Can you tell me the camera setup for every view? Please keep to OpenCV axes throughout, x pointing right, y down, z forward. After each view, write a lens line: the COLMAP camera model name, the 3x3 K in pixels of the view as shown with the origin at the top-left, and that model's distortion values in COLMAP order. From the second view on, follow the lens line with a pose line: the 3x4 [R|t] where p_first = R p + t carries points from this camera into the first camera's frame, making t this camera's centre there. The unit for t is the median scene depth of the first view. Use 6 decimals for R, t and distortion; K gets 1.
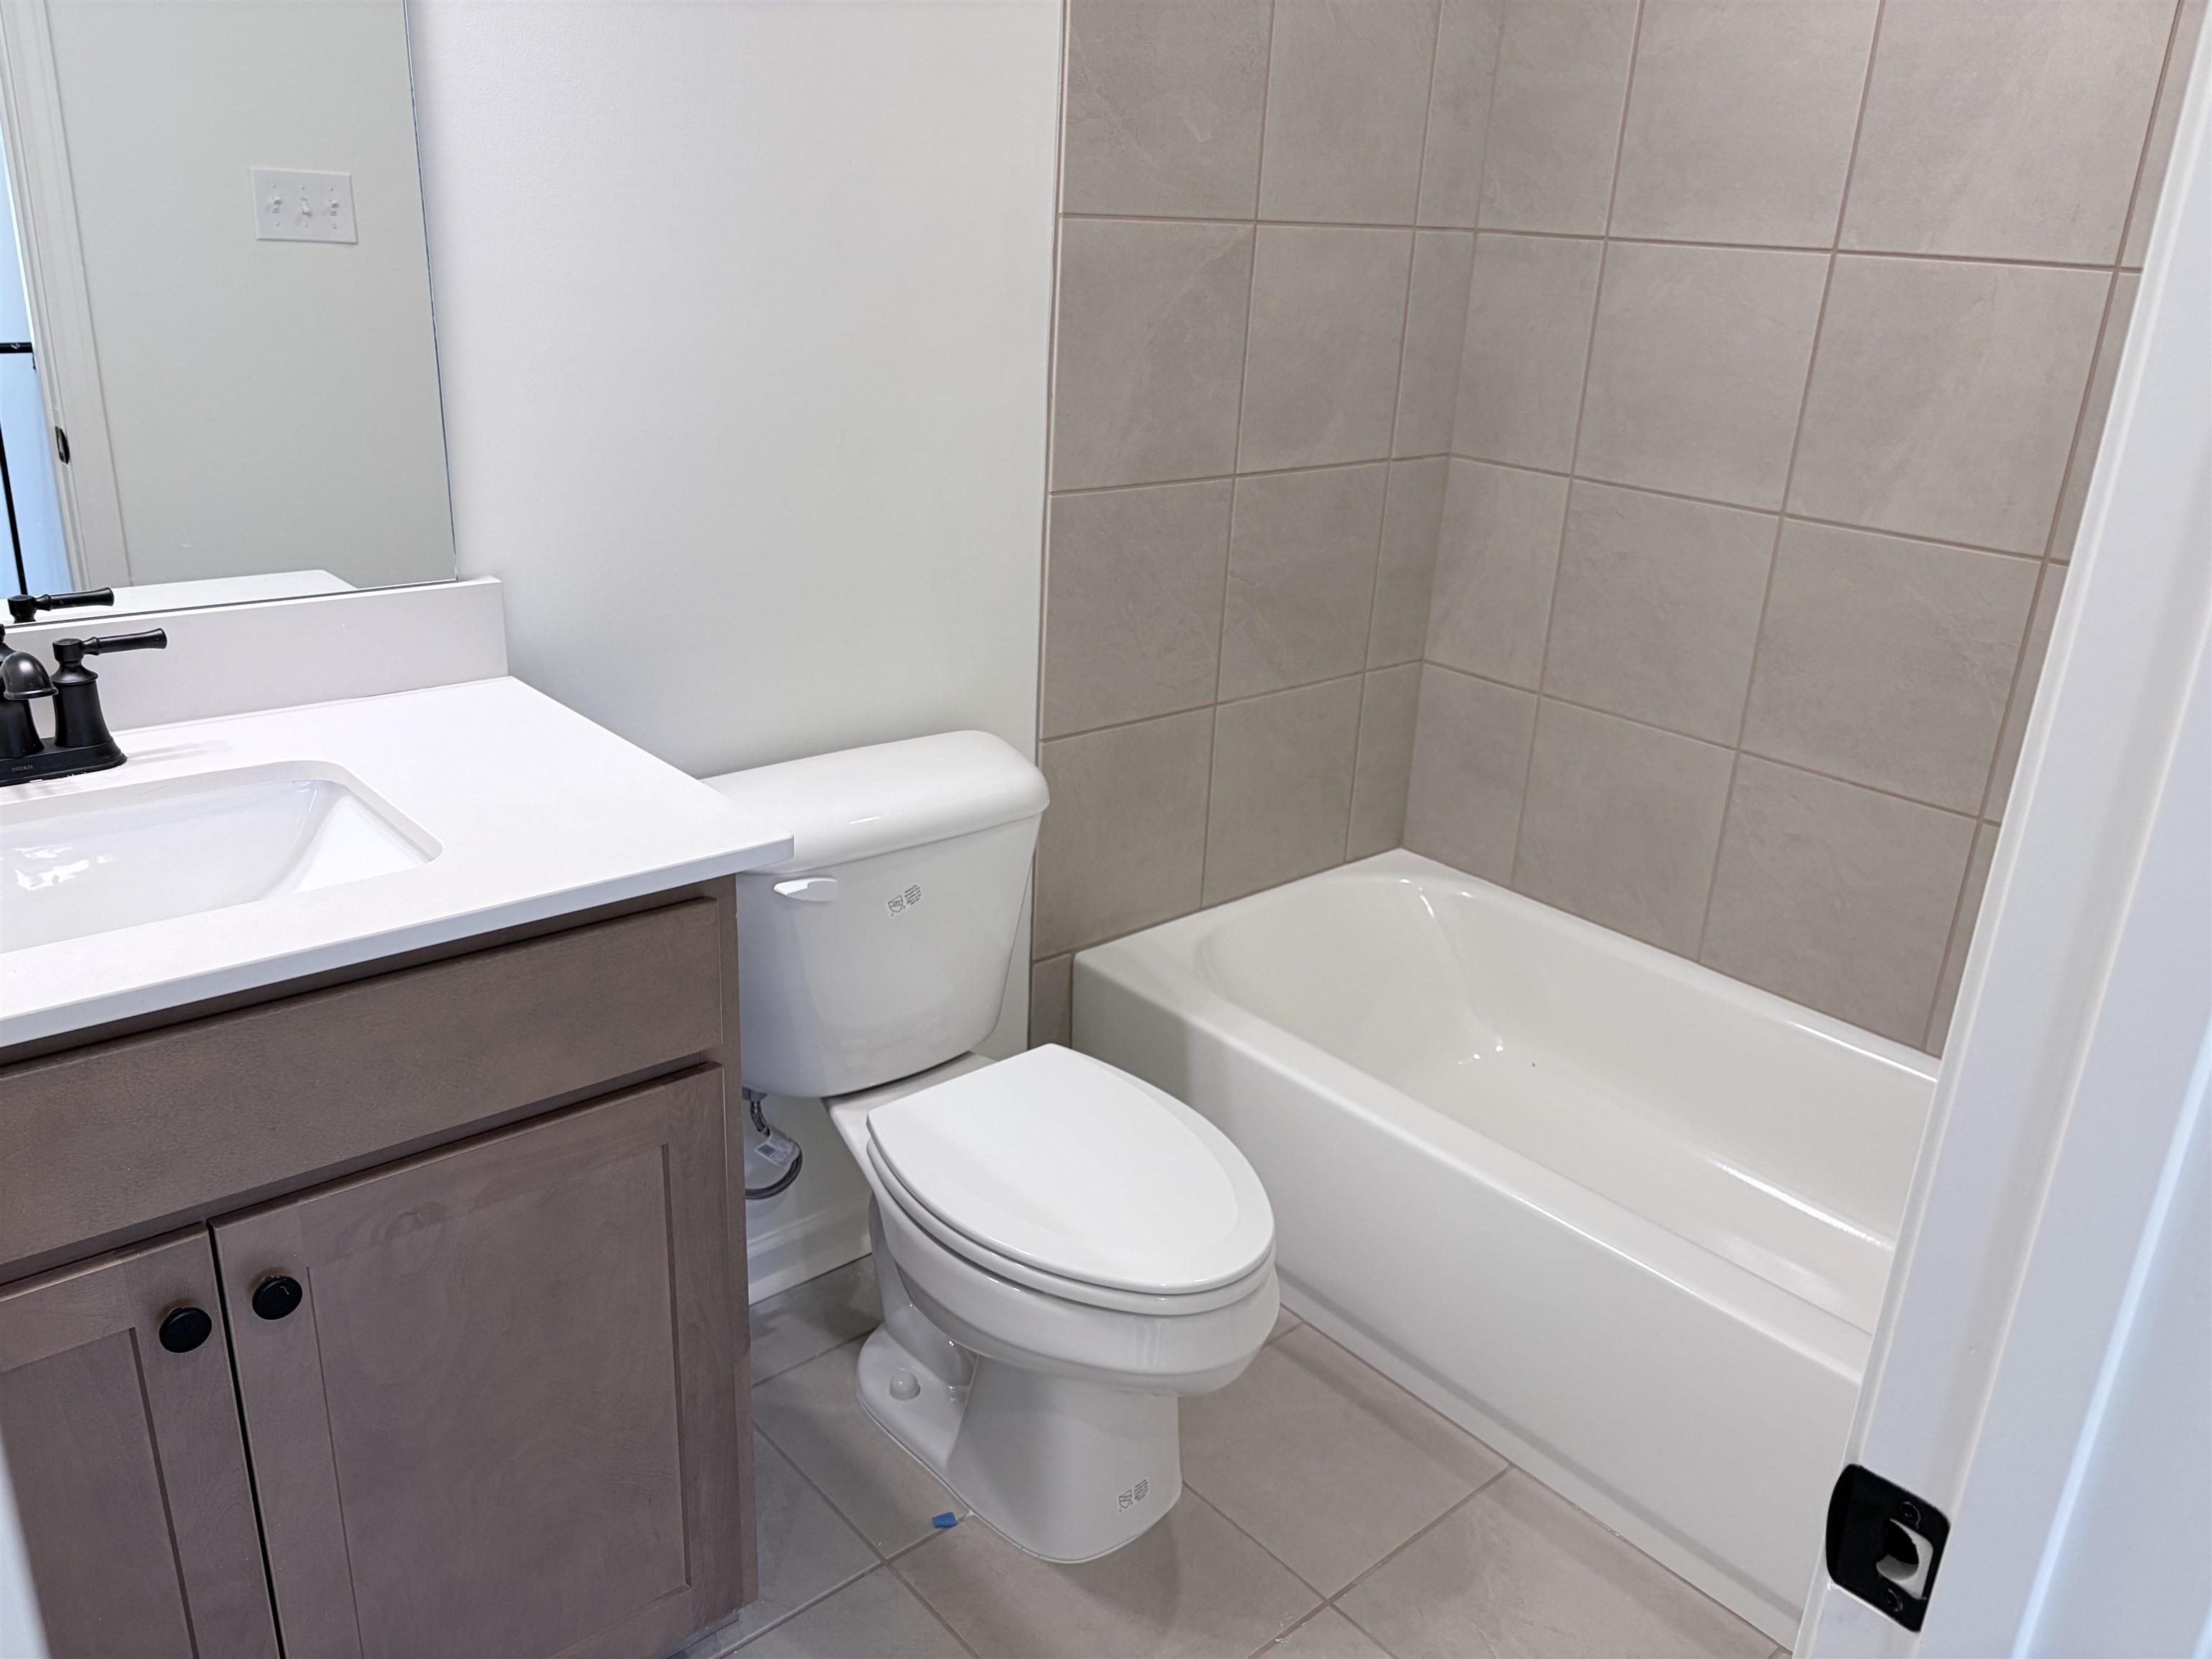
lens RADIAL K [[1704.0, 0, 1106.0], [0, 1704.0, 829.5], [0, 0, 1]] dist [0.030586, 0.003836]
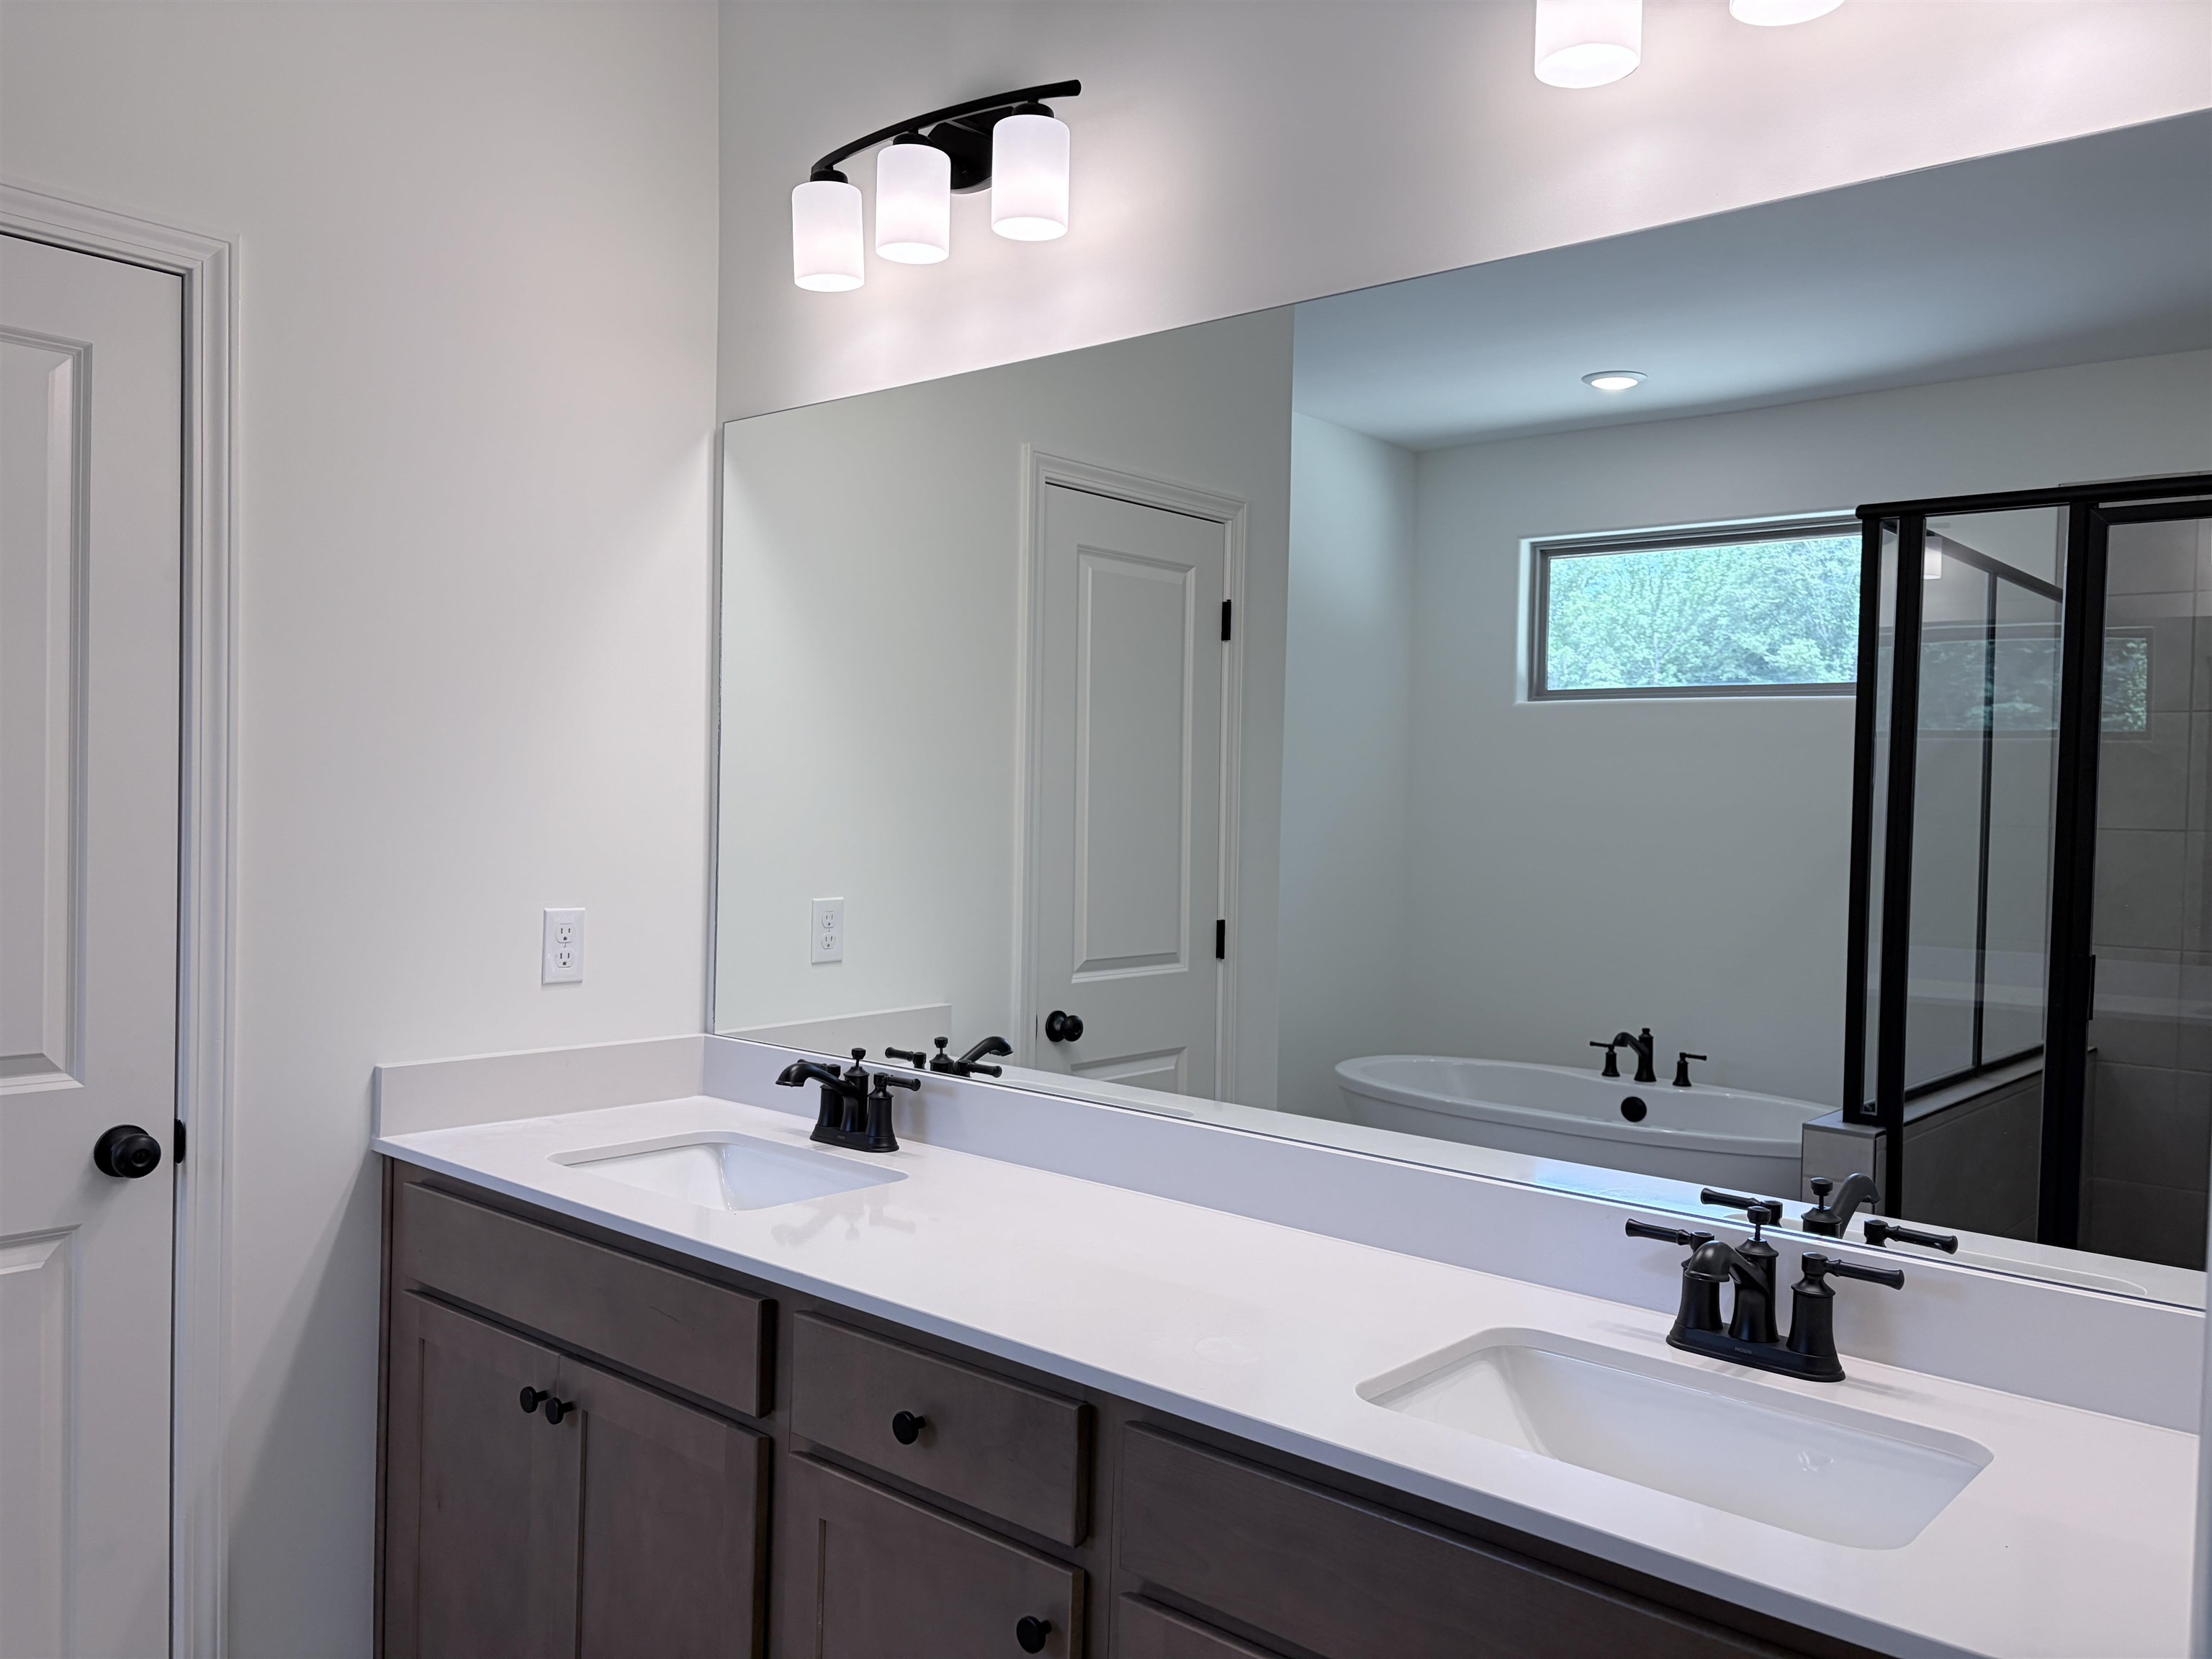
lens RADIAL K [[1672.3, 0, 1106.0], [0, 1672.3, 829.5], [0, 0, 1]] dist [0.002673, 0.004400]
pose [[0.150361, -0.027917, -0.988237, 0.401341], [-0.370787, 0.925042, -0.082548, -0.103899], [0.916465, 0.378838, 0.128739, 0.332475]]
